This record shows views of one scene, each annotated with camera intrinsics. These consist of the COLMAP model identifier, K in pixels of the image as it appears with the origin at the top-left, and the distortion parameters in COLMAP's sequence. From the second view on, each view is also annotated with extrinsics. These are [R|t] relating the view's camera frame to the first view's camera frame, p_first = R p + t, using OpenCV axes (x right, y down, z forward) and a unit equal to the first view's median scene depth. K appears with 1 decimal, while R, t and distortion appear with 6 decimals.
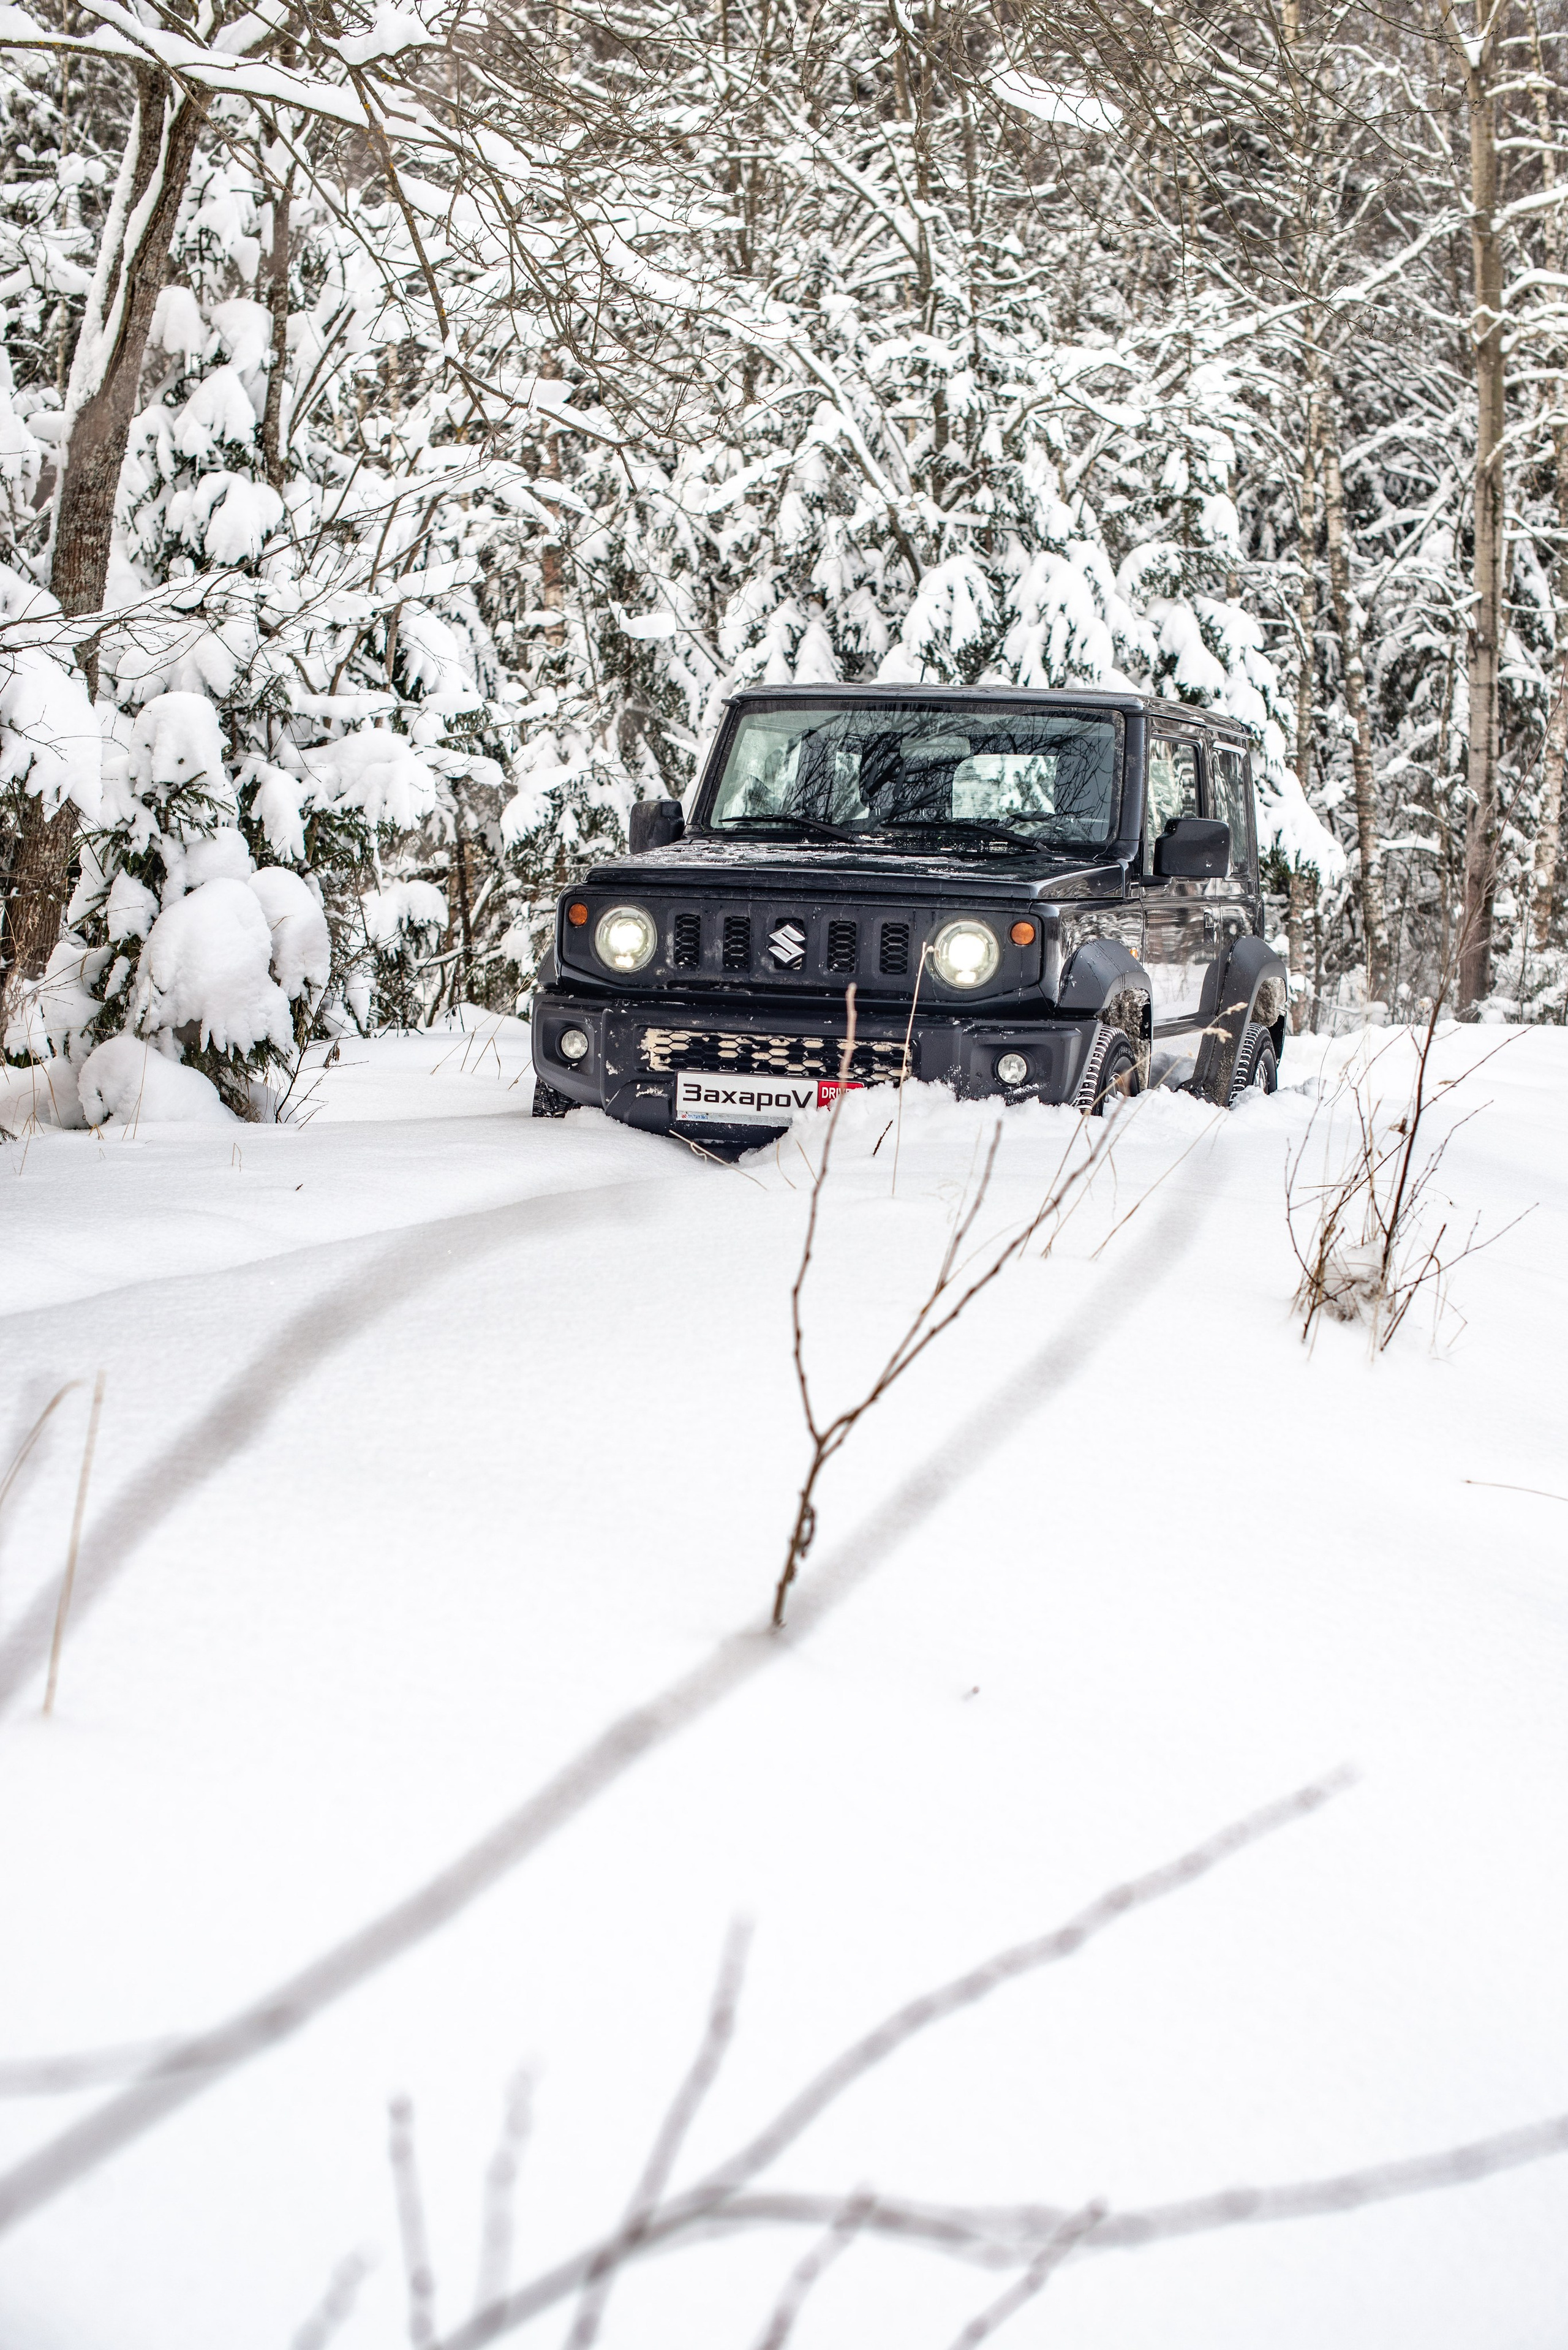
lens RADIAL K [[3582.0, 0, 855.3], [0, 3582.0, 1176.8], [0, 0, 1]] dist [-0.122457, 0.032881]
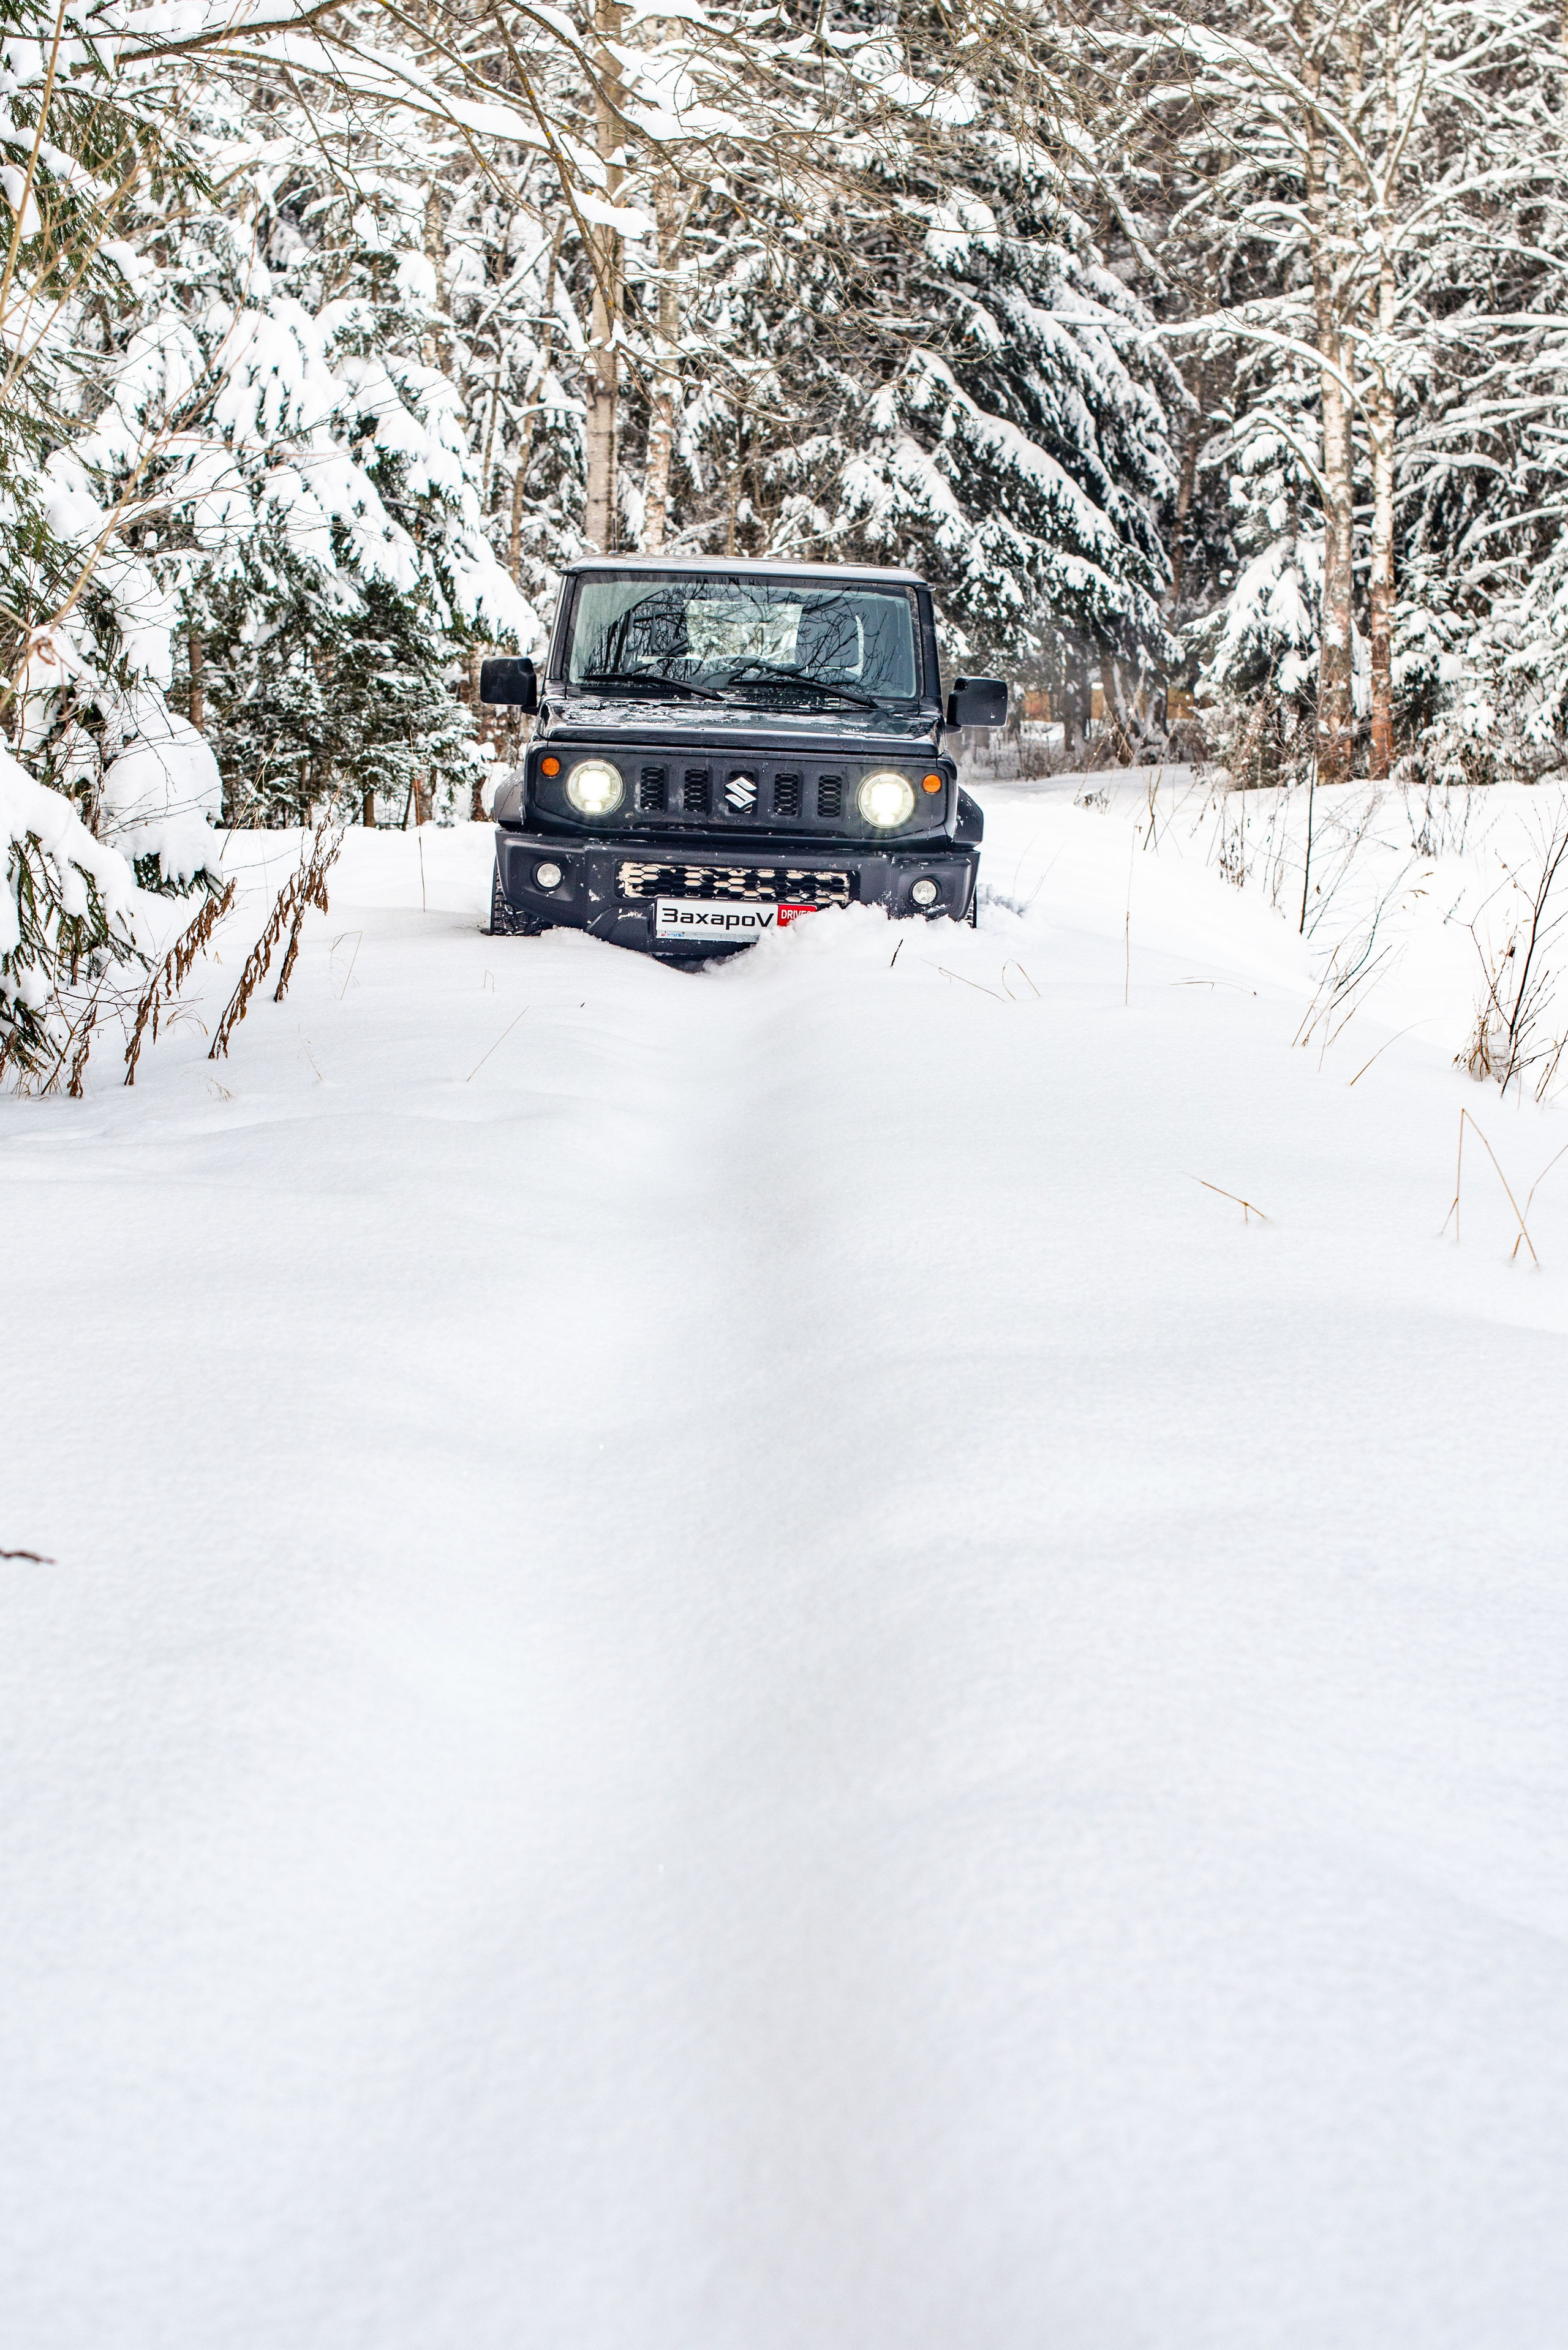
lens RADIAL K [[4207.5, 0, 784.0], [0, 4207.5, 1175.0], [0, 0, 1]] dist [-0.169812, 0.135938]
pose [[0.953873, -0.034403, 0.298234, -0.262698], [0.016831, 0.997978, 0.061288, -0.013405], [-0.299740, -0.053442, 0.952523, -0.227661]]
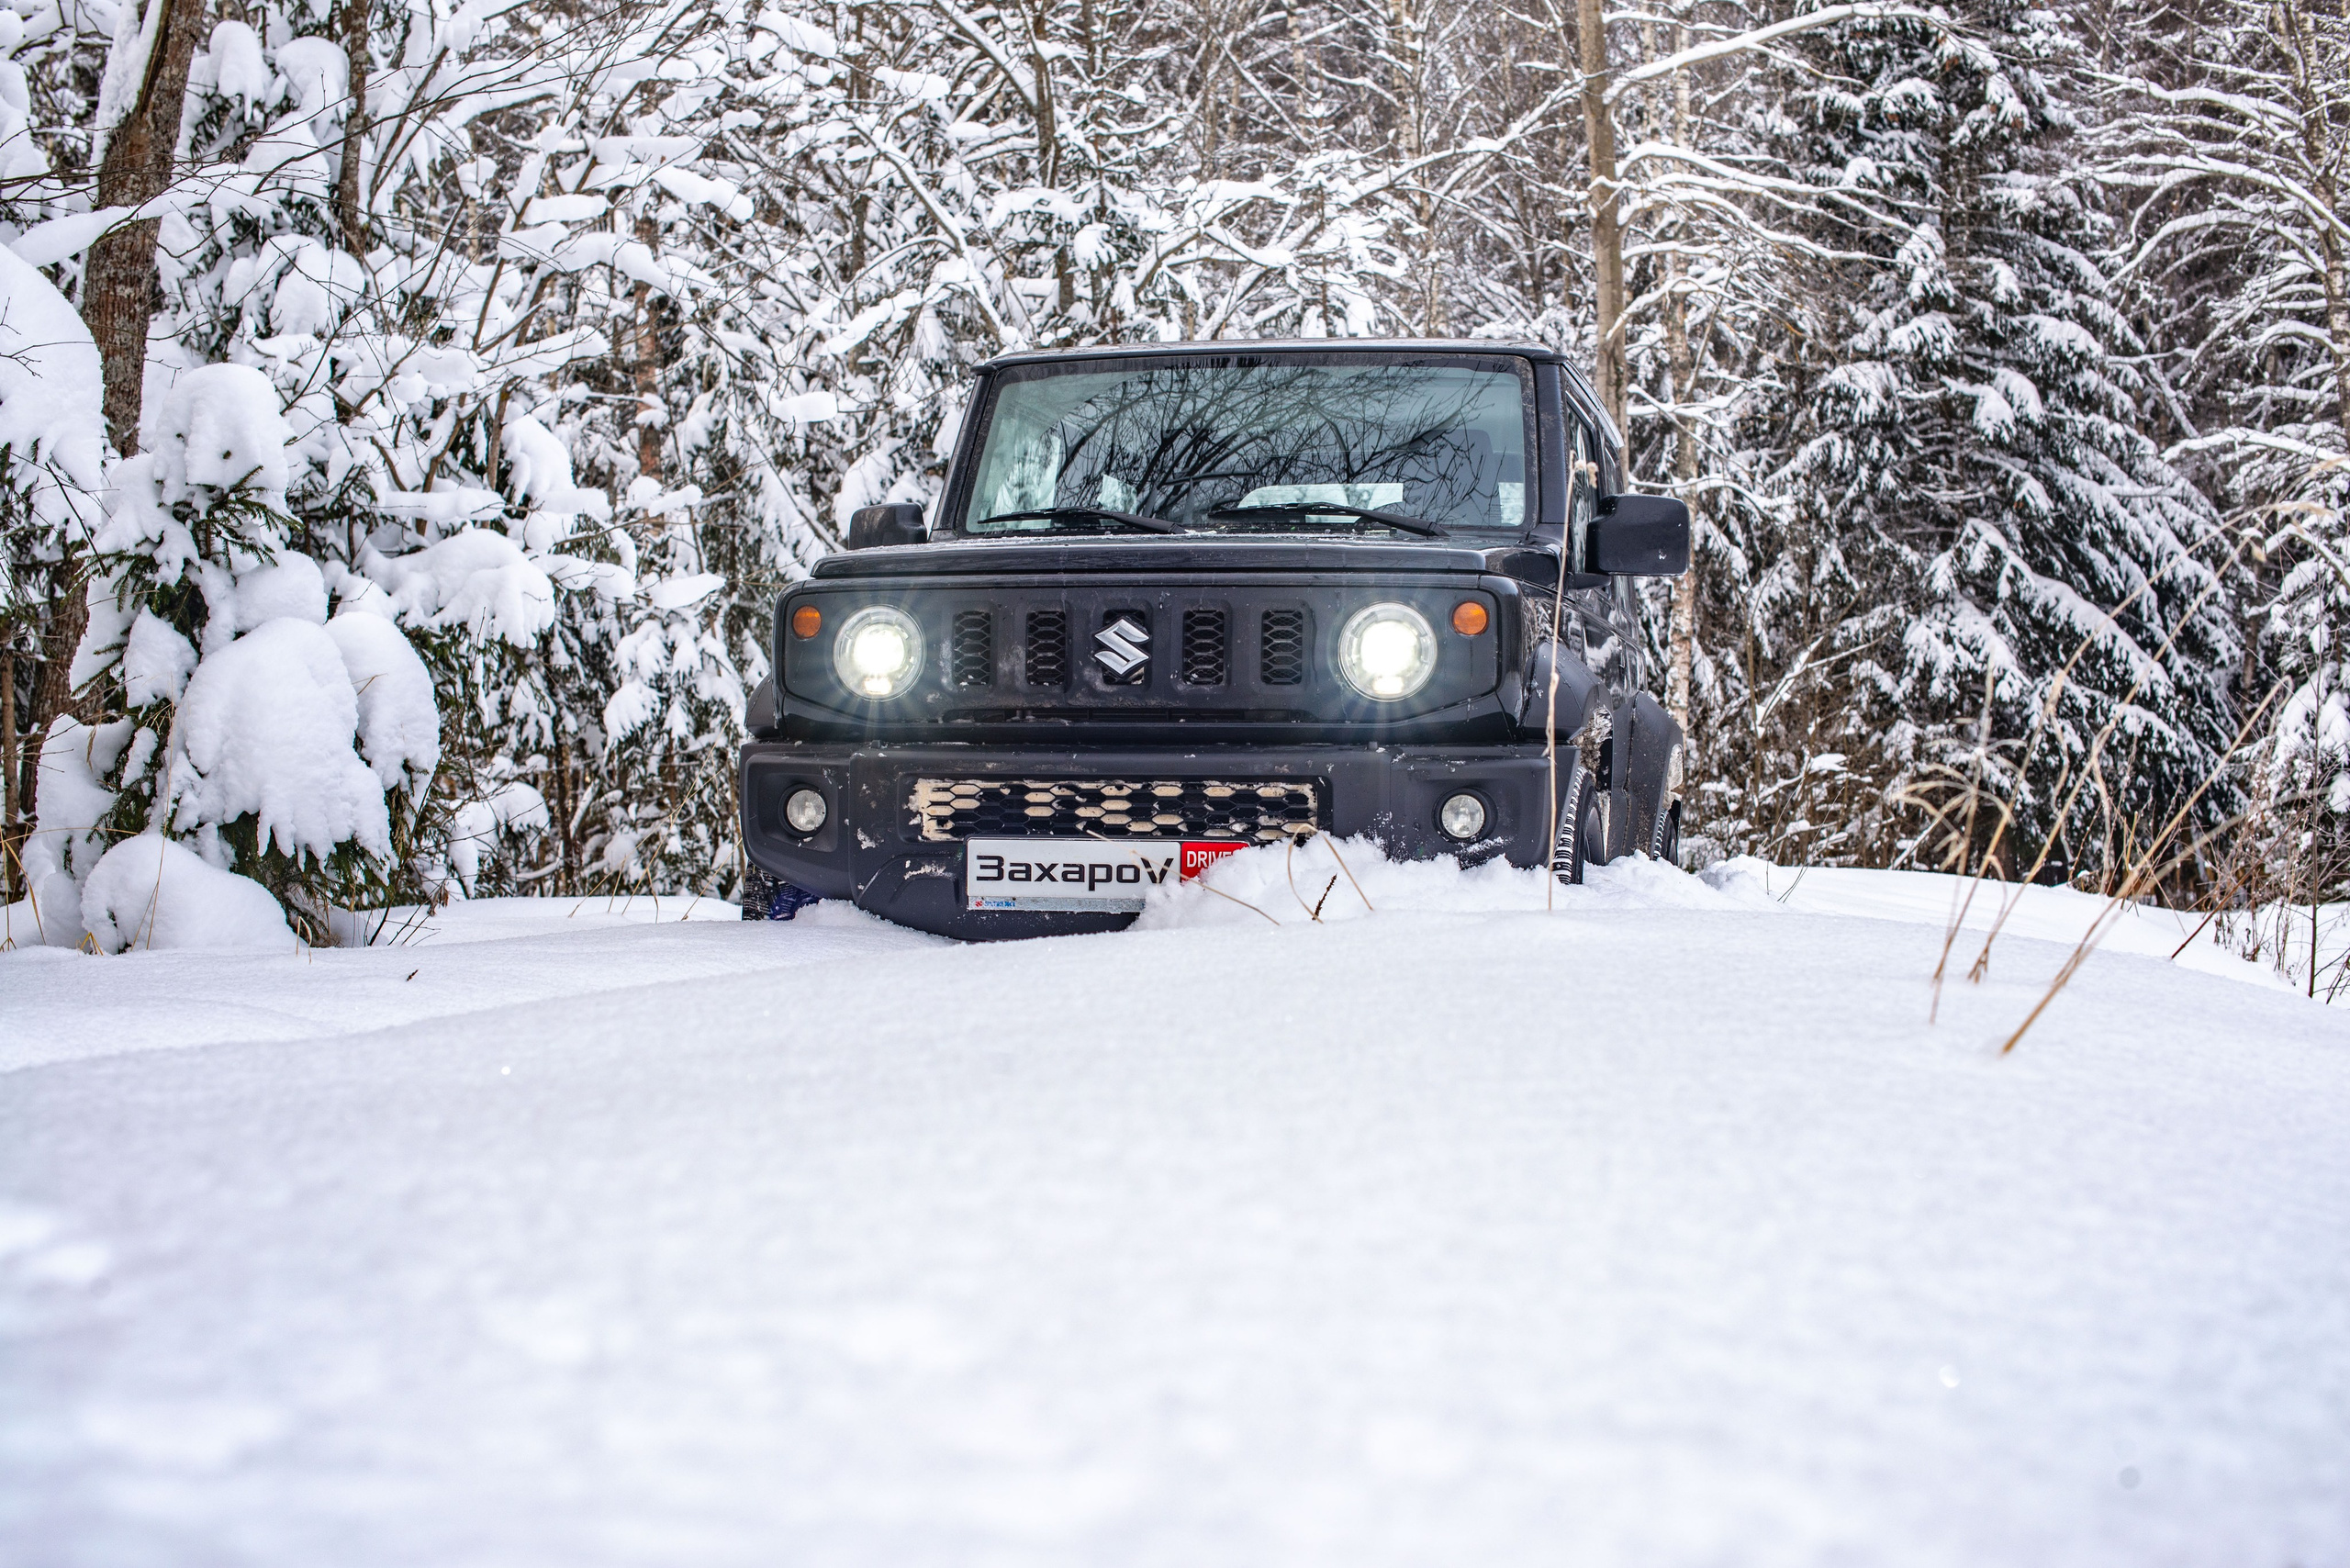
lens RADIAL K [[3382.5, 0, 1175.0], [0, 3382.5, 784.0], [0, 0, 1]] dist [-0.141161, 0.112298]
pose [[0.996515, -0.029048, 0.078197, -0.036055], [0.036607, 0.994607, -0.097041, 0.014248], [-0.074956, 0.099566, 0.992204, 0.217923]]
